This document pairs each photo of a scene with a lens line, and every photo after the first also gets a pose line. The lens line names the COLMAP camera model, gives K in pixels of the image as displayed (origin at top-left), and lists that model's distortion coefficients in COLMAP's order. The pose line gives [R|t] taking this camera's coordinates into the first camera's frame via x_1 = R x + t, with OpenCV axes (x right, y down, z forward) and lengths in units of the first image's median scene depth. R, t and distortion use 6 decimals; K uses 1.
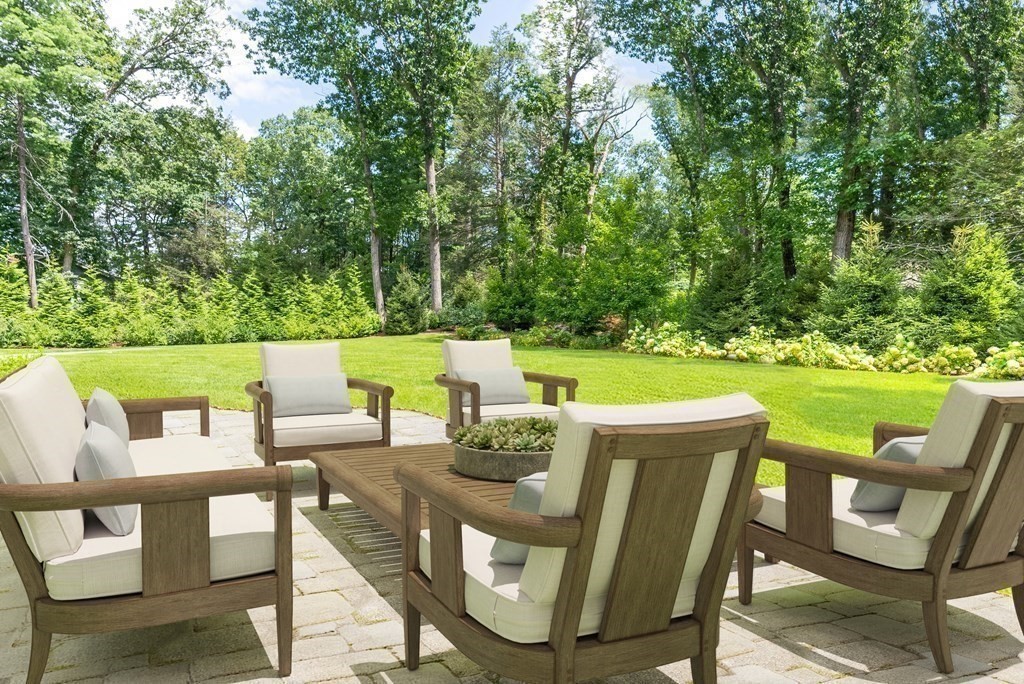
lens RADIAL K [[539.7, 0, 511.6], [0, 539.7, 340.5], [0, 0, 1]] dist [0.000686, 0.004767]
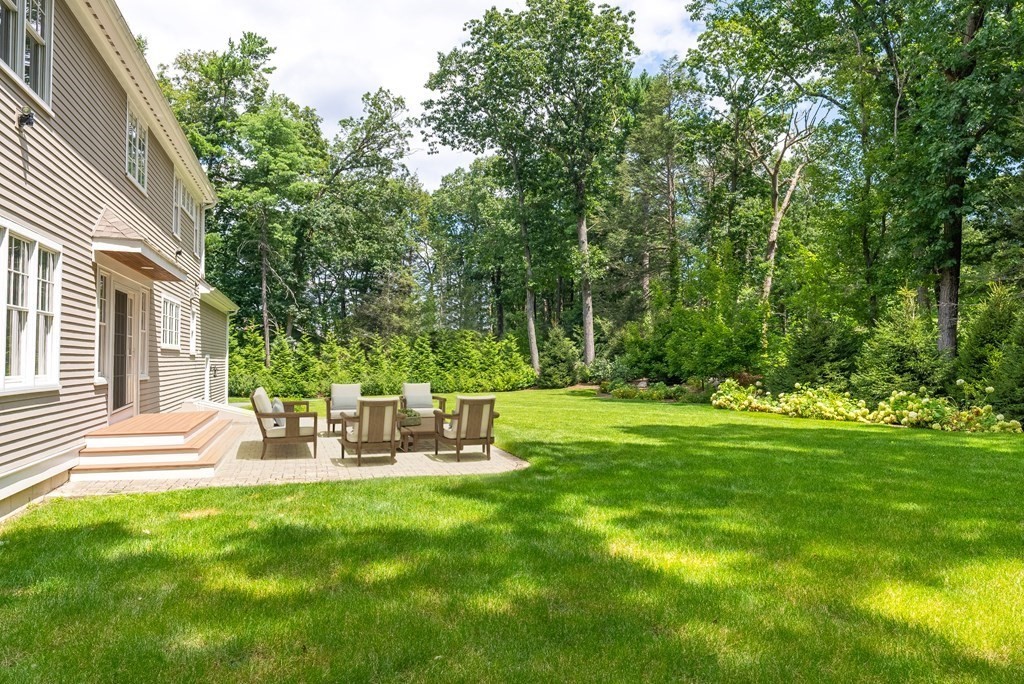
lens RADIAL K [[708.2, 0, 512.4], [0, 708.2, 344.4], [0, 0, 1]] dist [0.002664, -0.000707]
pose [[0.936836, -0.017584, -0.349328, 0.215185], [-0.007136, 0.997567, -0.069351, -0.000076], [0.349697, 0.067463, 0.934431, -0.319950]]
